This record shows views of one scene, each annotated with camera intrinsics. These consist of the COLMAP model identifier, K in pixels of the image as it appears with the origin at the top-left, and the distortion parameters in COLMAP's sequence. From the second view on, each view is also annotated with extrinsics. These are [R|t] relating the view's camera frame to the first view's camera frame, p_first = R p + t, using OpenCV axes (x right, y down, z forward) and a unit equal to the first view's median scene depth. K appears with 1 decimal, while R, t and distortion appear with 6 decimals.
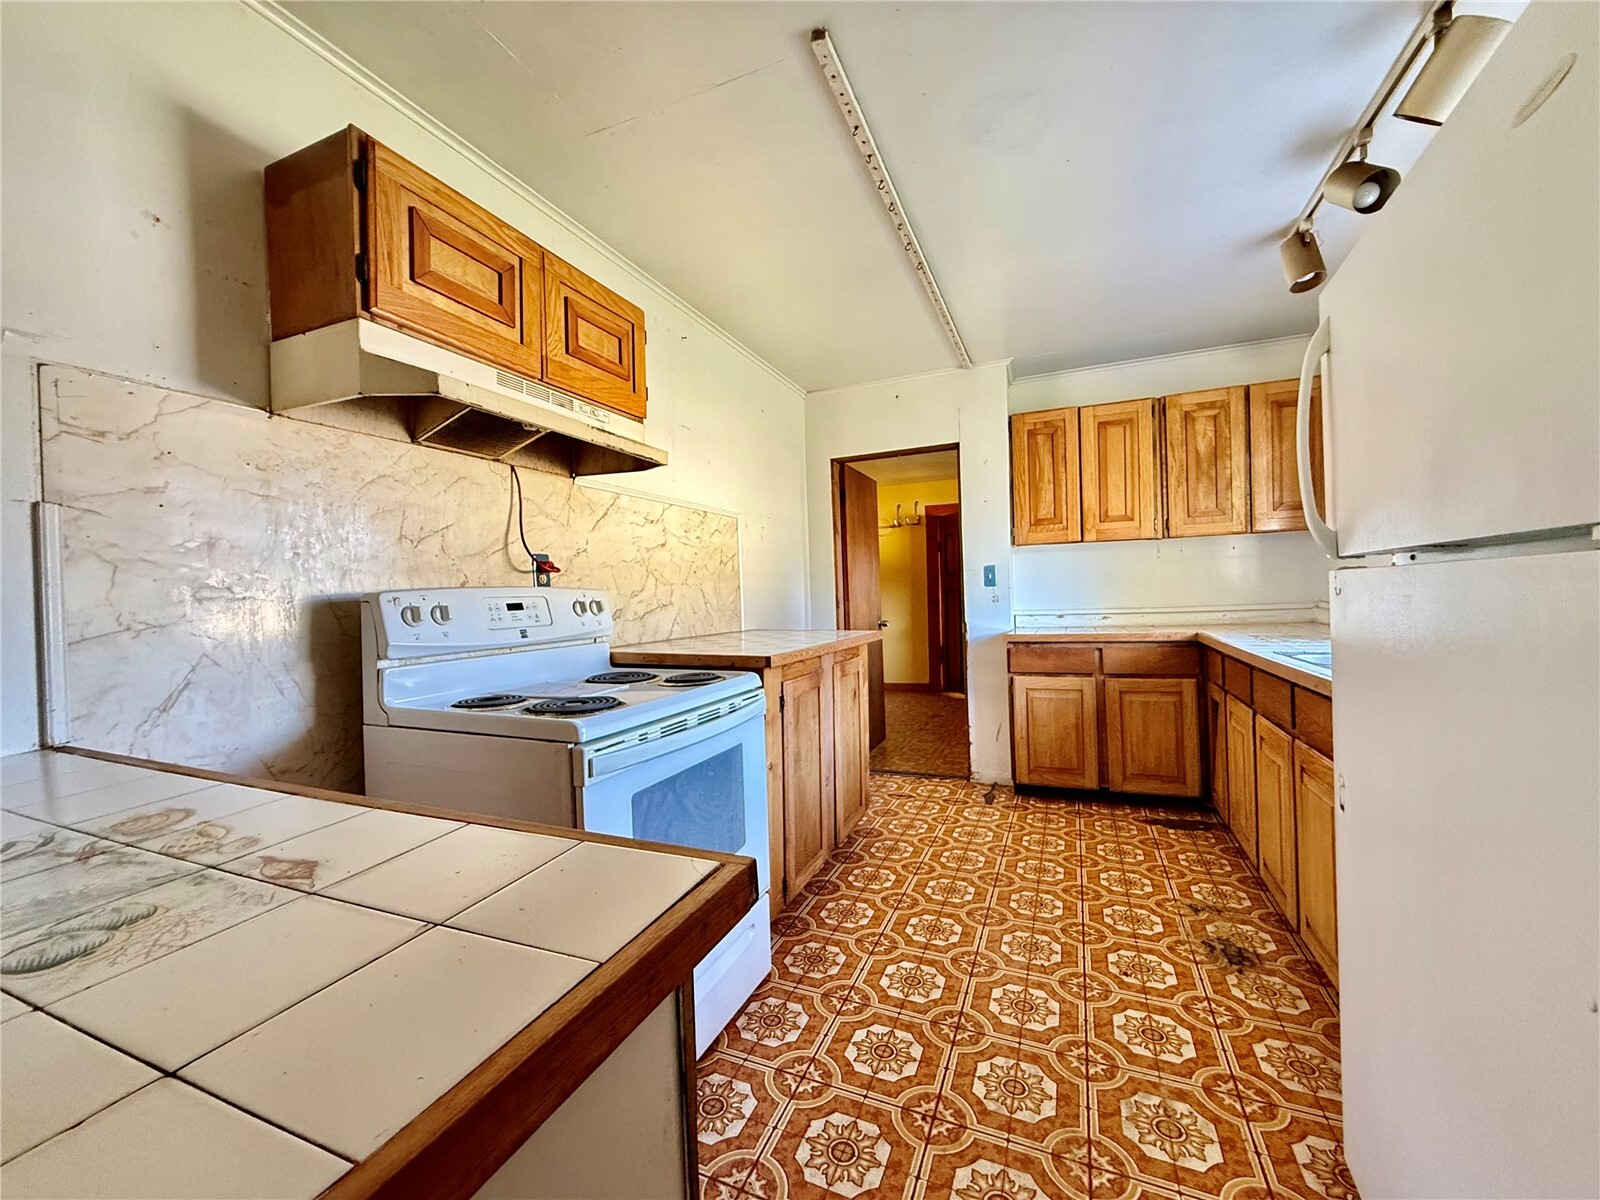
lens RADIAL K [[634.4, 0, 795.3], [0, 634.4, 598.9], [0, 0, 1]] dist [-0.001021, 0.000076]
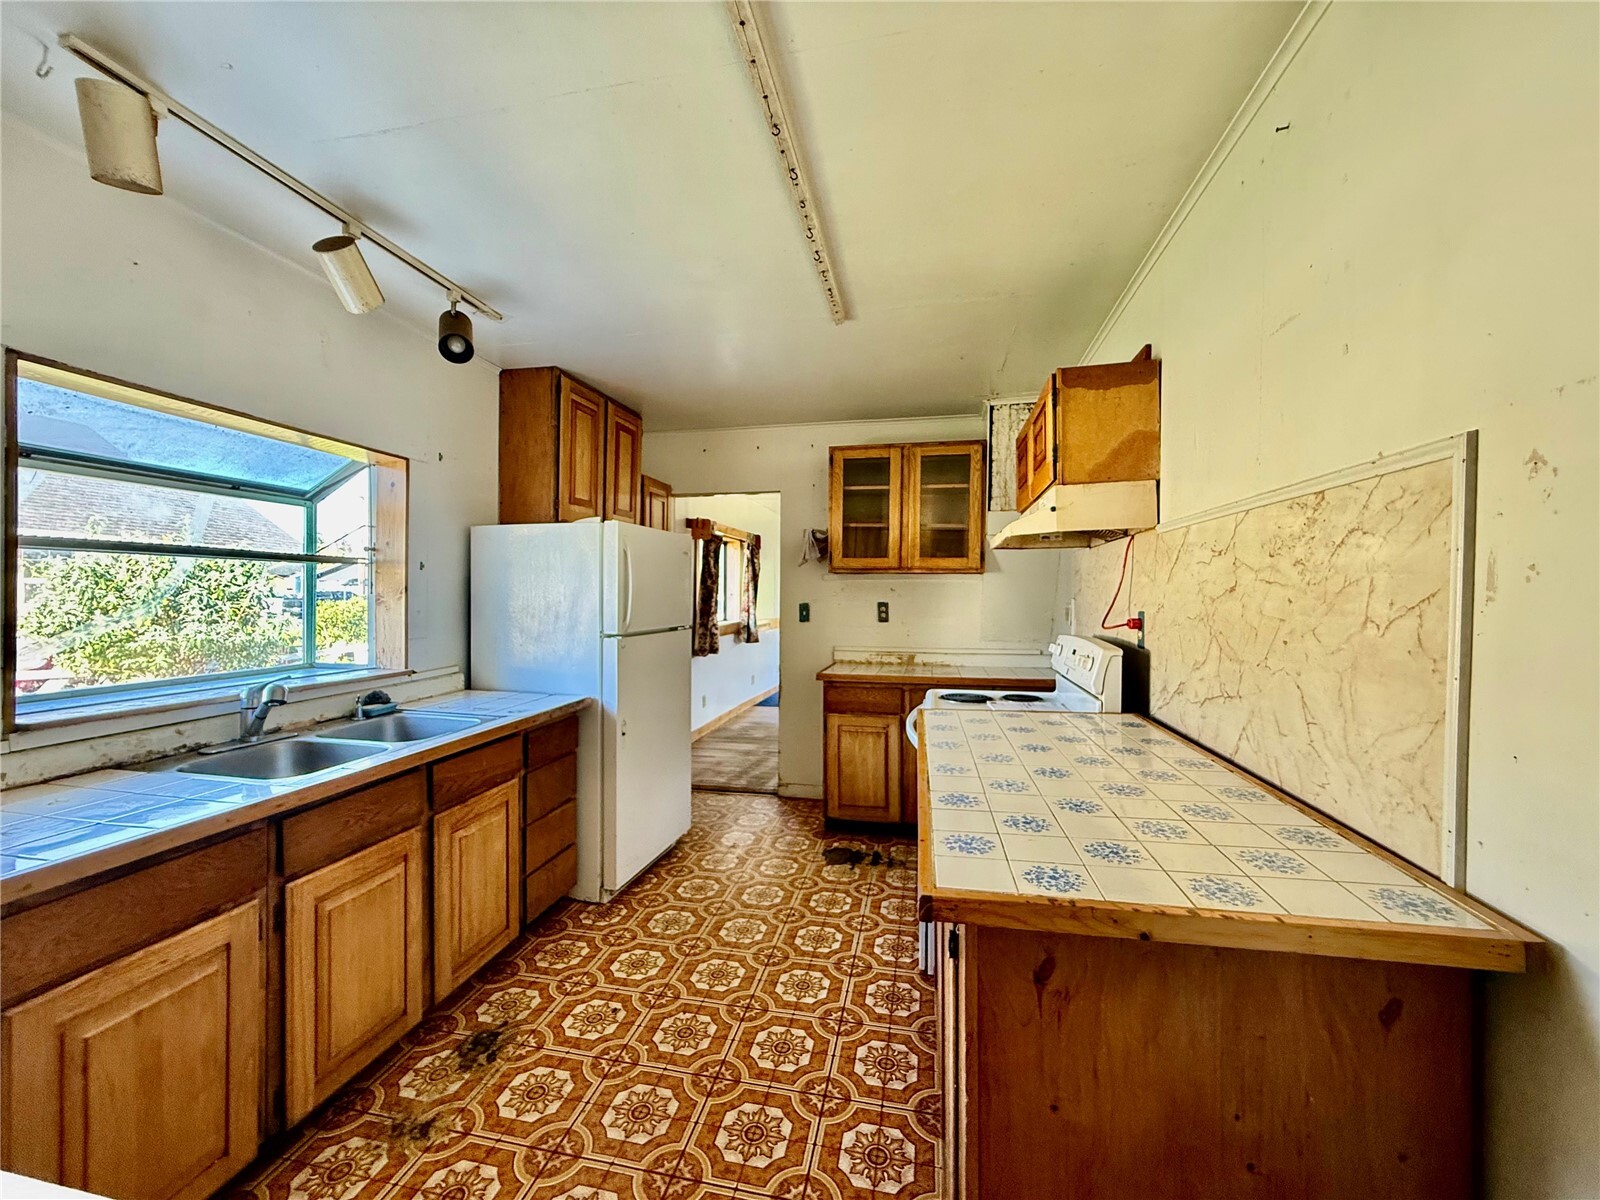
lens RADIAL K [[634.4, 0, 795.3], [0, 634.4, 598.9], [0, 0, 1]] dist [-0.001021, 0.000076]
pose [[-0.979640, 0.028108, -0.198785, 0.425228], [0.024256, 0.999468, 0.021788, -0.146667], [0.199291, 0.016522, -0.979801, 2.202660]]
